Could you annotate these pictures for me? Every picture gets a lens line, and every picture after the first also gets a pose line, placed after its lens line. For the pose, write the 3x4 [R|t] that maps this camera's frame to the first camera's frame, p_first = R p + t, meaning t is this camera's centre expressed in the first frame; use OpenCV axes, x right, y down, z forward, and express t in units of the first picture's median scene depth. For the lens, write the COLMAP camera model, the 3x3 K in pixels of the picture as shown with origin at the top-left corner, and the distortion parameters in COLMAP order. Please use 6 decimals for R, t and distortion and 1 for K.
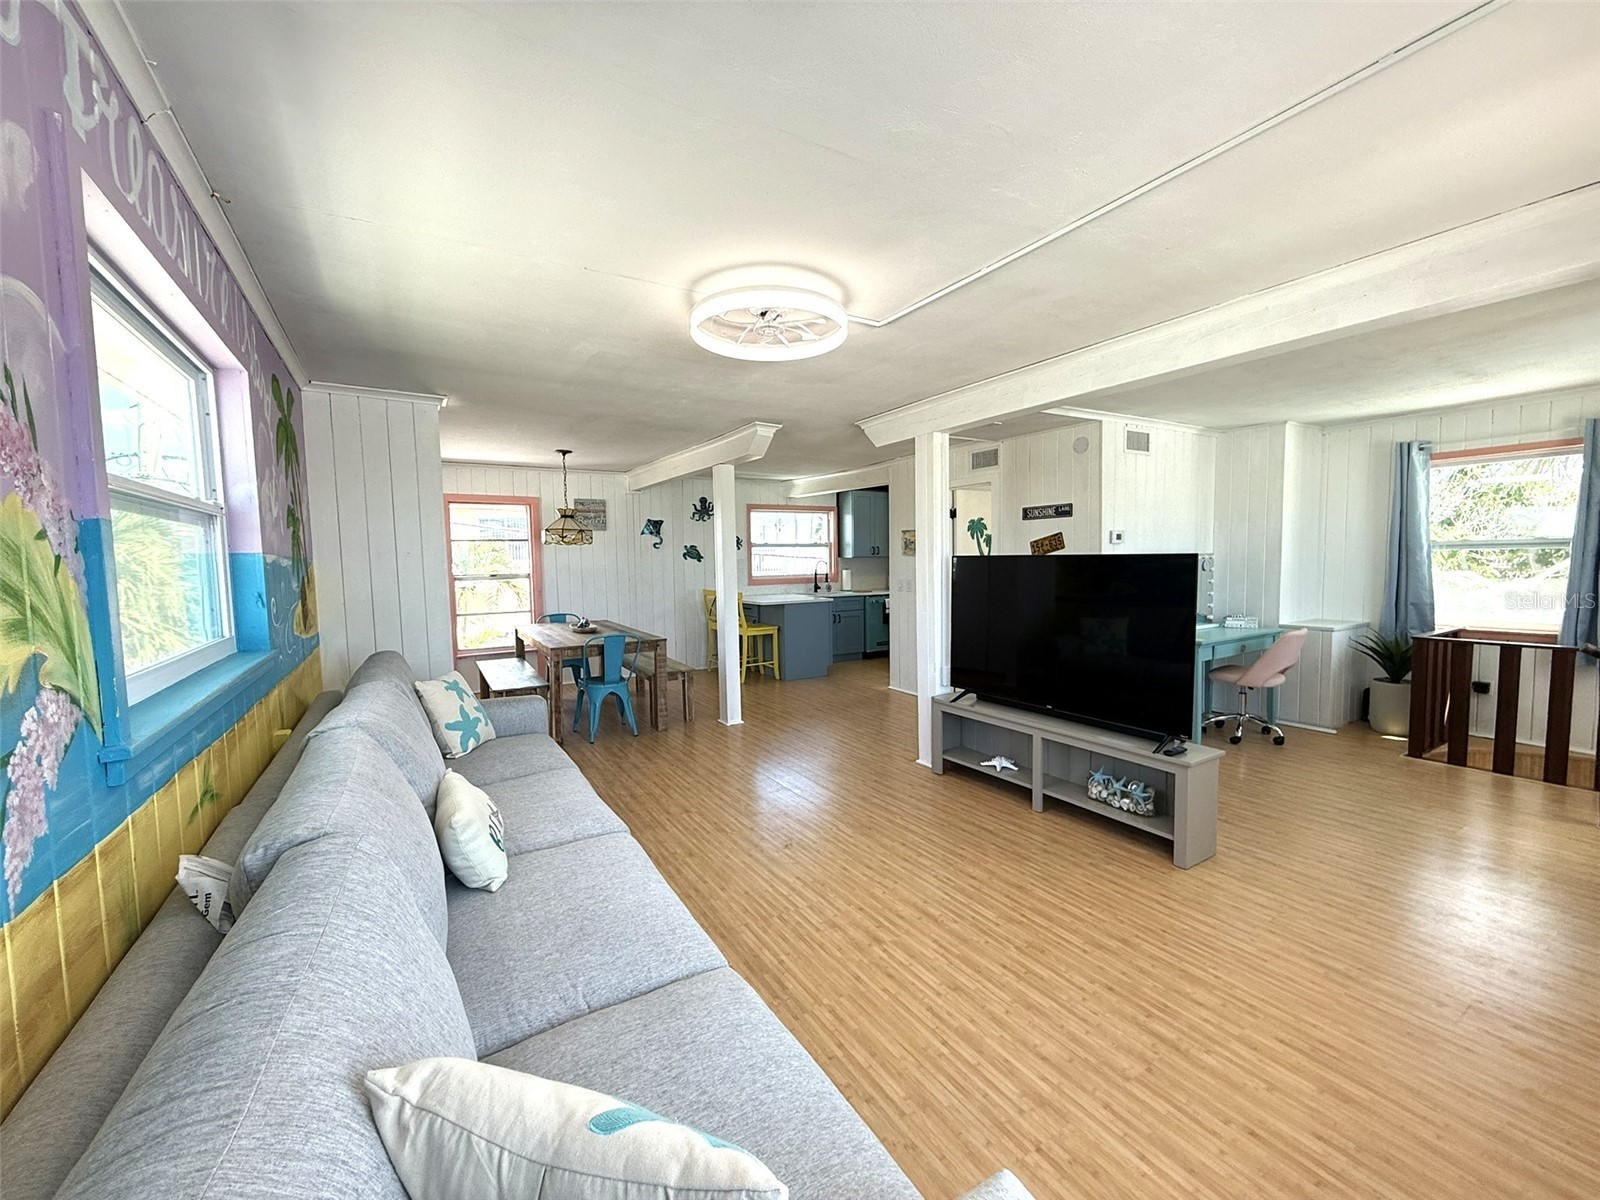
lens RADIAL K [[637.2, 0, 798.7], [0, 637.2, 600.8], [0, 0, 1]] dist [0.000597, -0.000601]
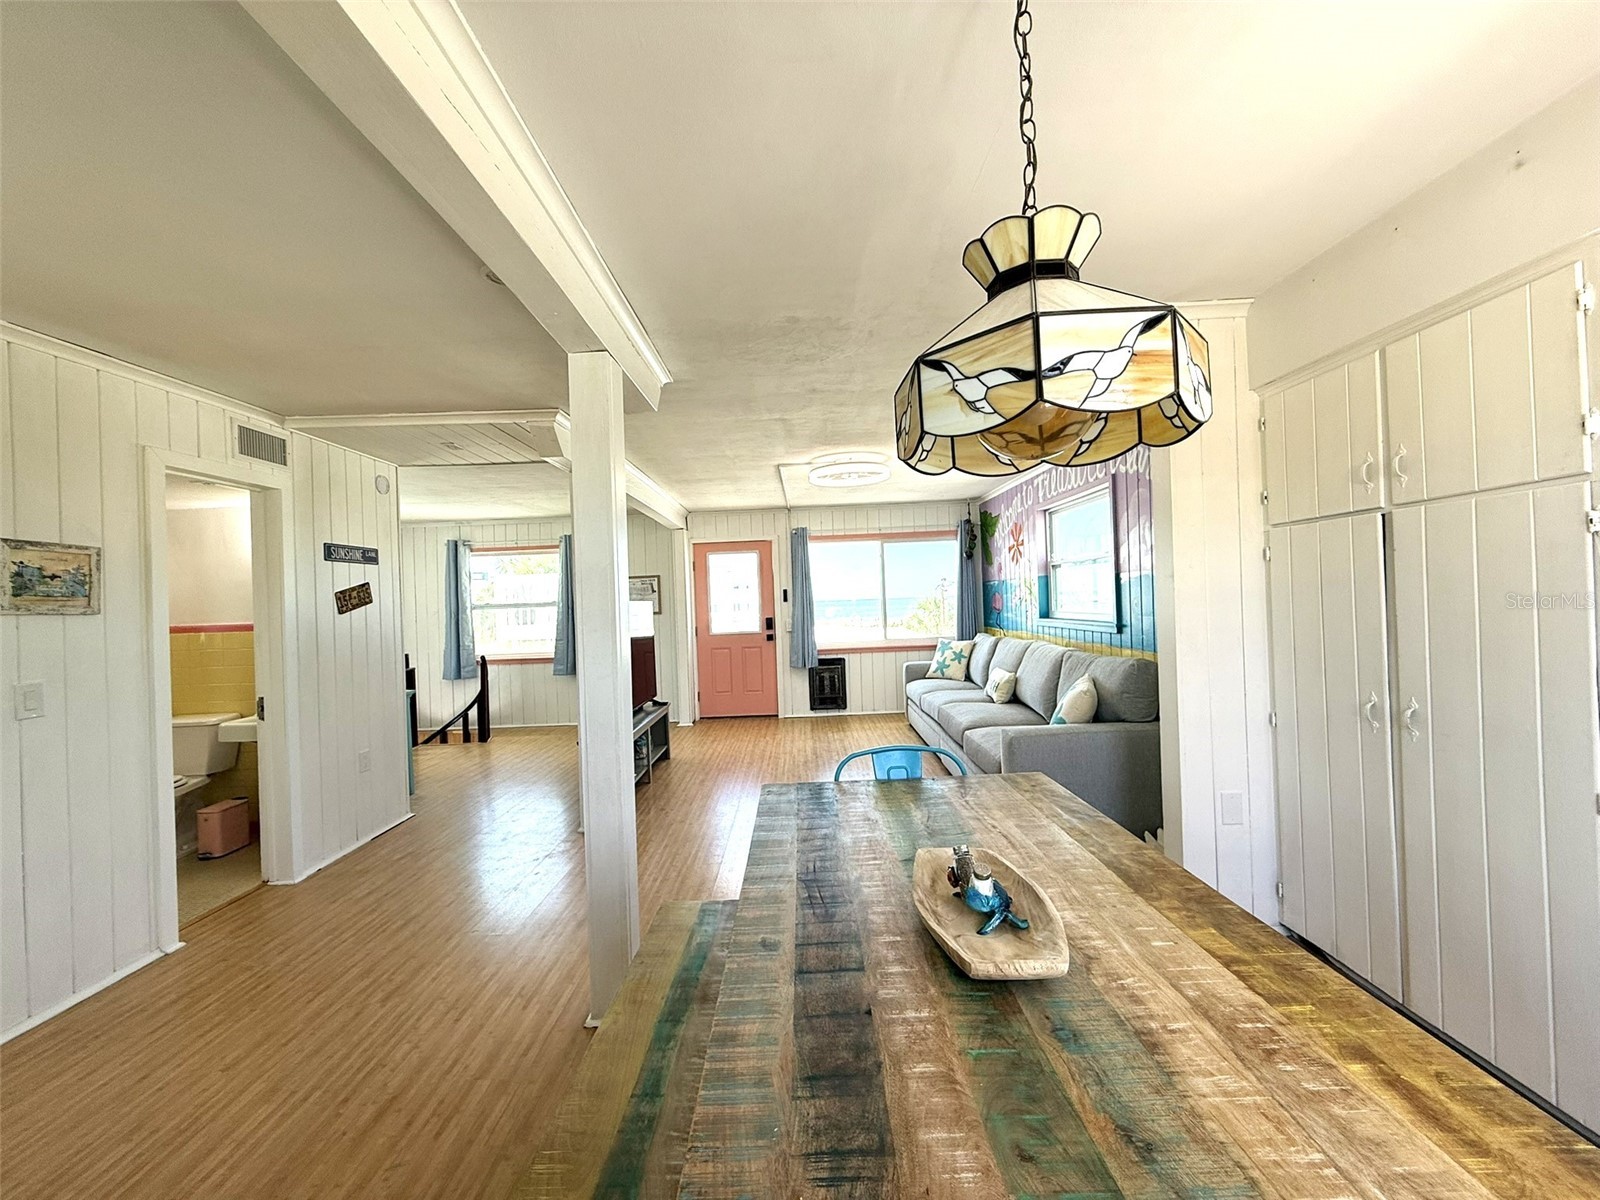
lens RADIAL K [[637.2, 0, 795.8], [0, 637.2, 600.7], [0, 0, 1]] dist [0.000597, -0.000601]
pose [[-0.844769, 0.049684, 0.532820, -0.428566], [0.088989, 0.994860, 0.048321, -0.068990], [-0.527680, 0.088235, -0.844848, 1.274723]]
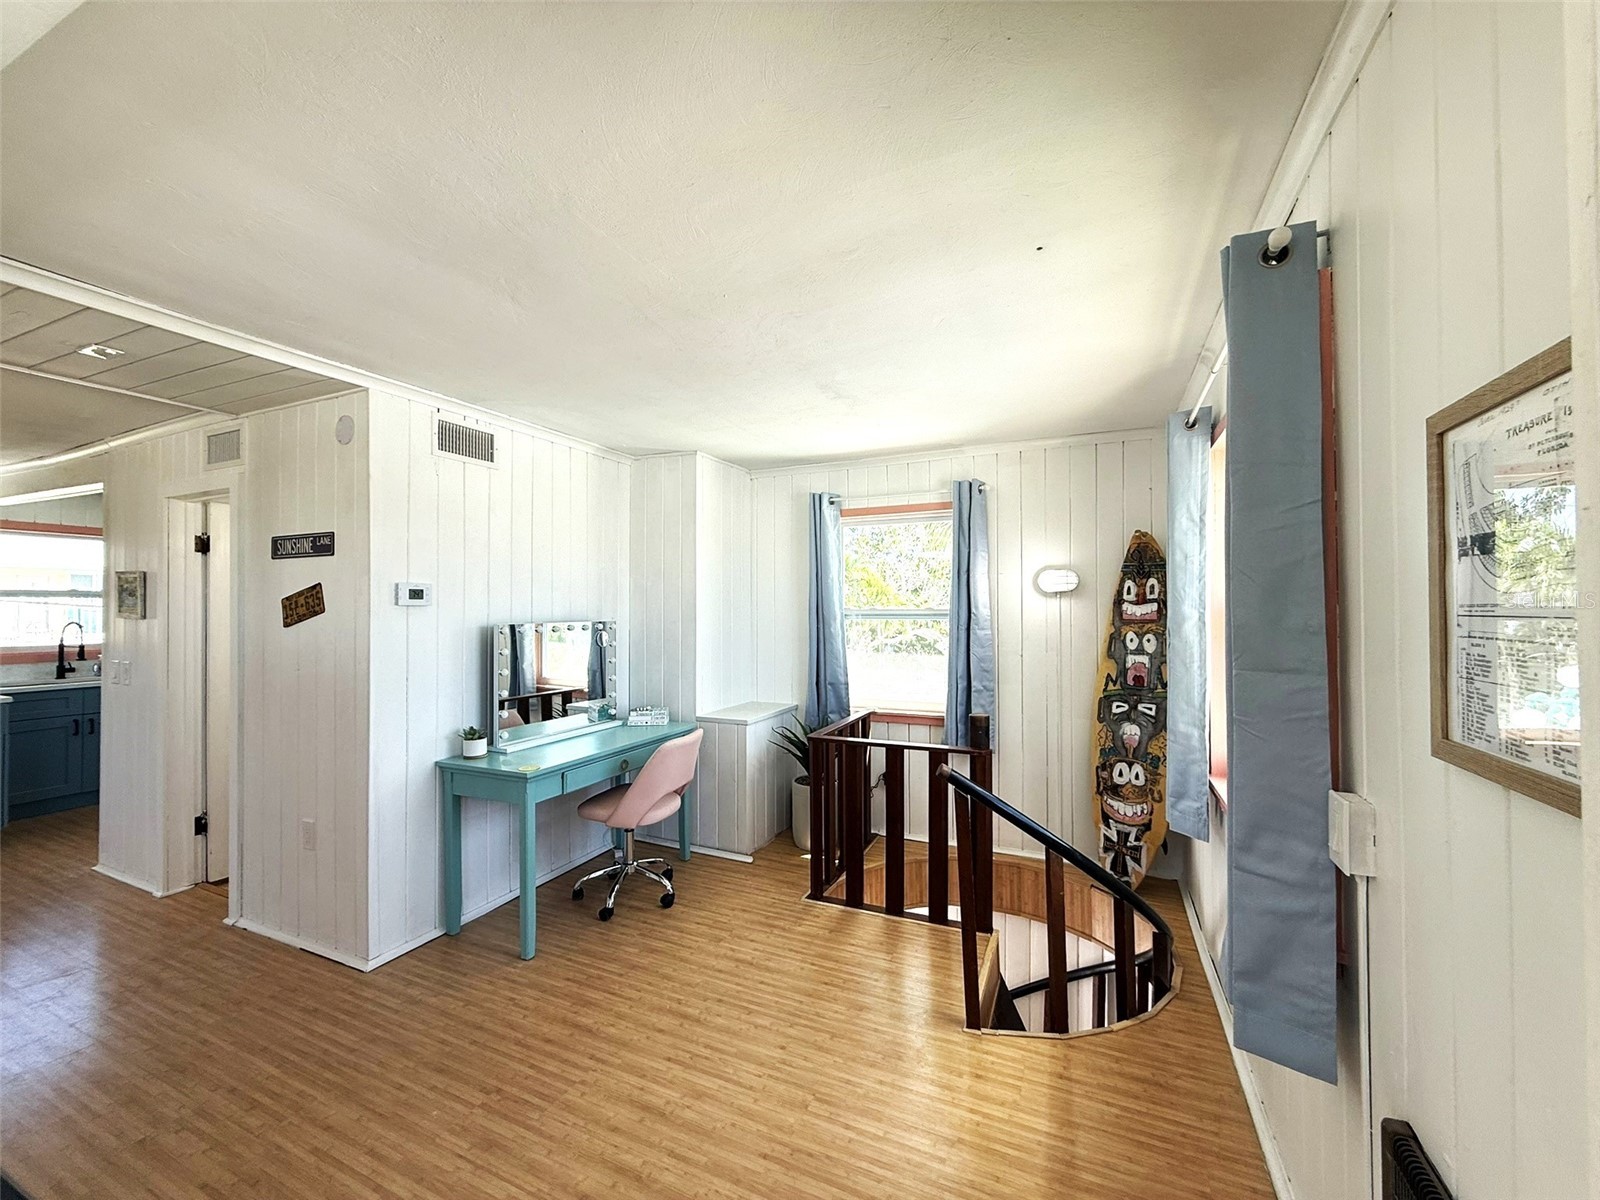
lens RADIAL K [[637.2, 0, 798.2], [0, 637.2, 600.3], [0, 0, 1]] dist [0.000597, -0.000601]
pose [[0.831966, 0.023617, 0.554323, 0.411493], [0.024514, 0.996553, -0.079251, -0.035066], [-0.554284, 0.079523, 0.828520, 0.284652]]
